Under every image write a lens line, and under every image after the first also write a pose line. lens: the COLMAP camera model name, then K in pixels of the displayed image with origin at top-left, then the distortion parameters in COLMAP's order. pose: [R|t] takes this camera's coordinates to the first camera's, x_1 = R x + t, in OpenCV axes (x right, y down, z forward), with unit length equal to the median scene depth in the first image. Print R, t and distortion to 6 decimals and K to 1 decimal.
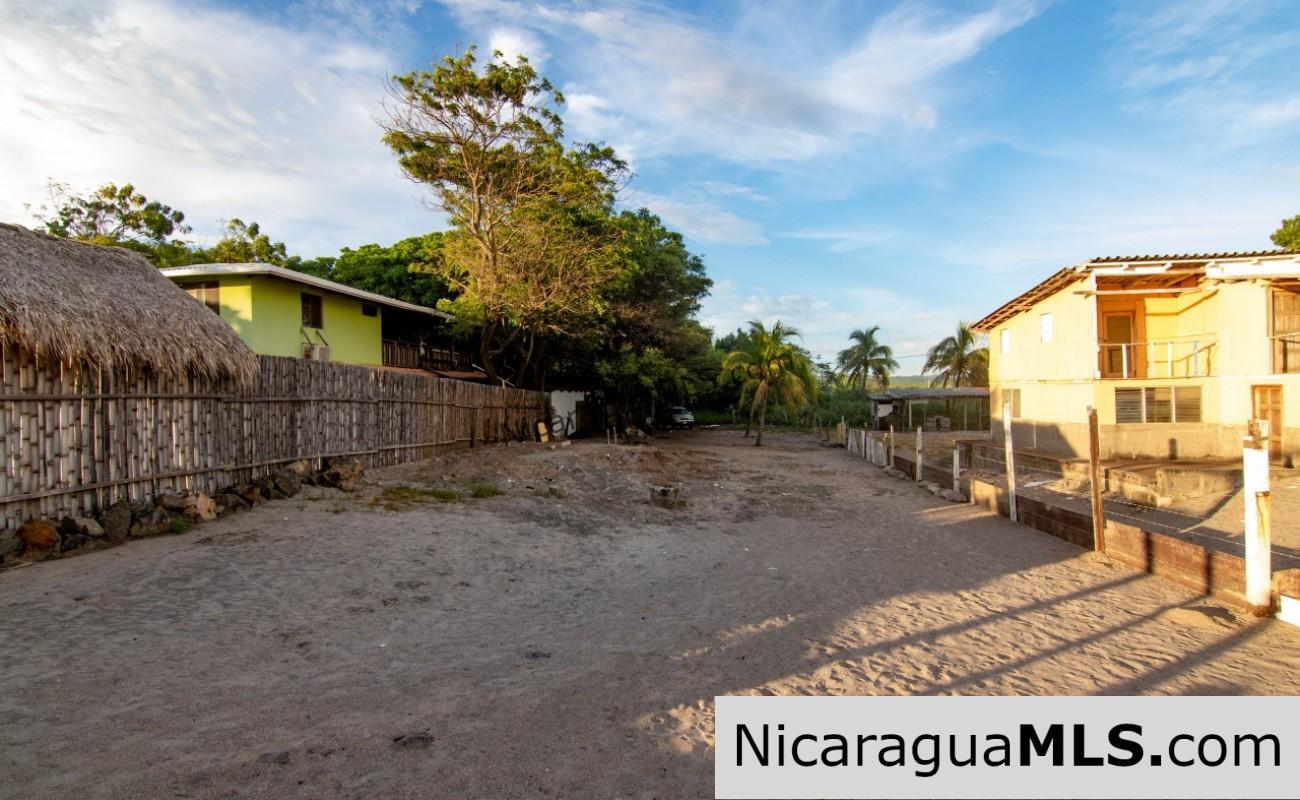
lens RADIAL K [[662.9, 0, 649.9], [0, 662.9, 392.2], [0, 0, 1]] dist [-0.001794, -0.011352]
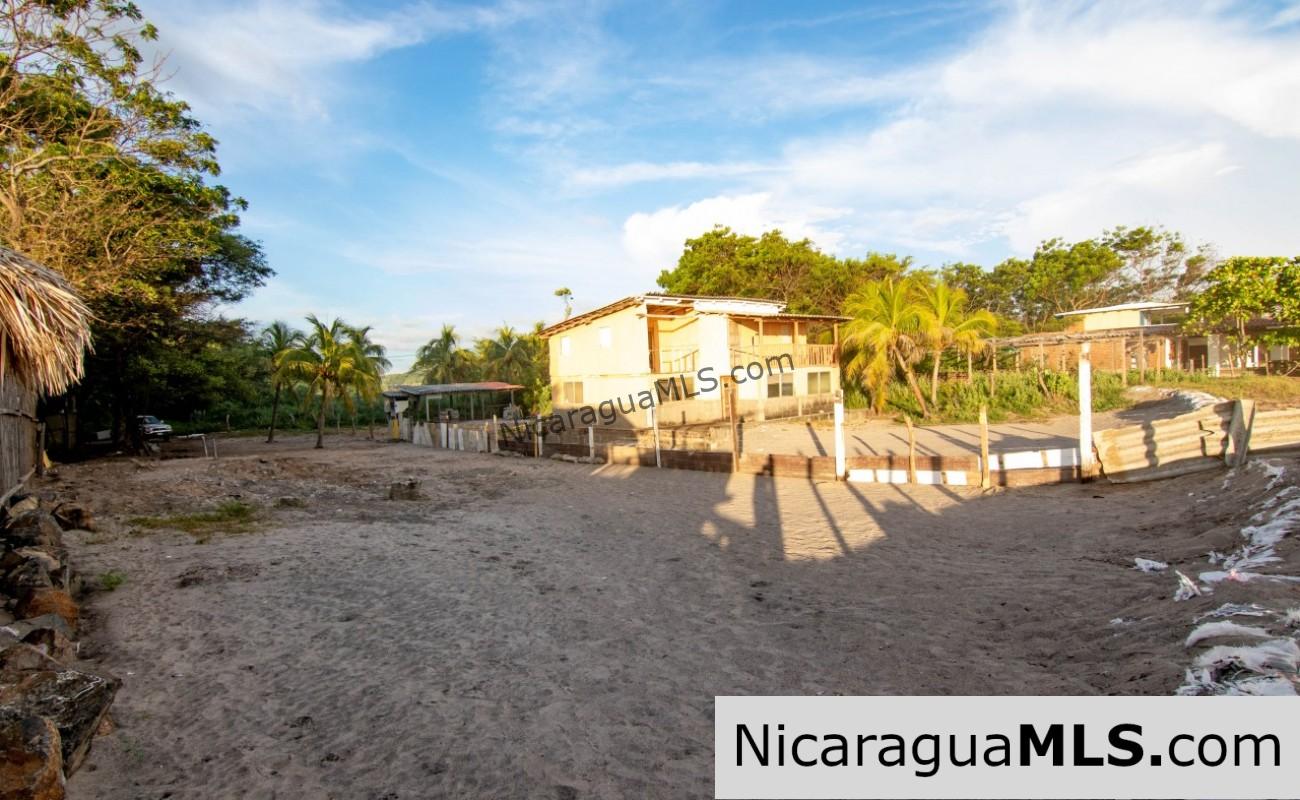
lens RADIAL K [[662.9, 0, 650.9], [0, 662.9, 409.2], [0, 0, 1]] dist [-0.001794, -0.011352]
pose [[0.654319, -0.049932, 0.754568, -0.327244], [0.028767, 0.998739, 0.041144, -0.001115], [-0.755671, -0.005214, 0.654930, 0.011478]]
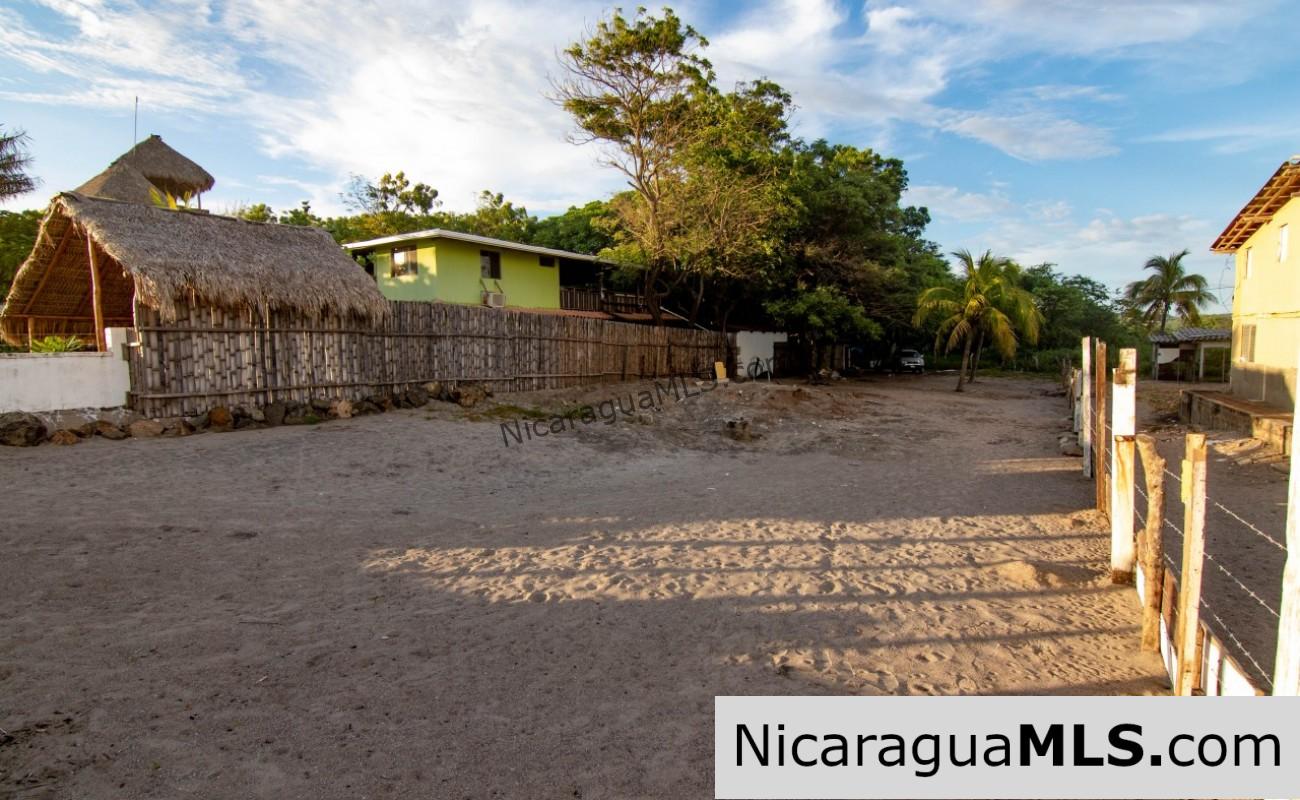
lens RADIAL K [[662.9, 0, 645.2], [0, 662.9, 395.2], [0, 0, 1]] dist [-0.001794, -0.011352]
pose [[0.904739, 0.037012, -0.424356, 0.215094], [0.000450, 0.996134, 0.087842, 0.007919], [0.425967, -0.079665, 0.901224, -0.002229]]
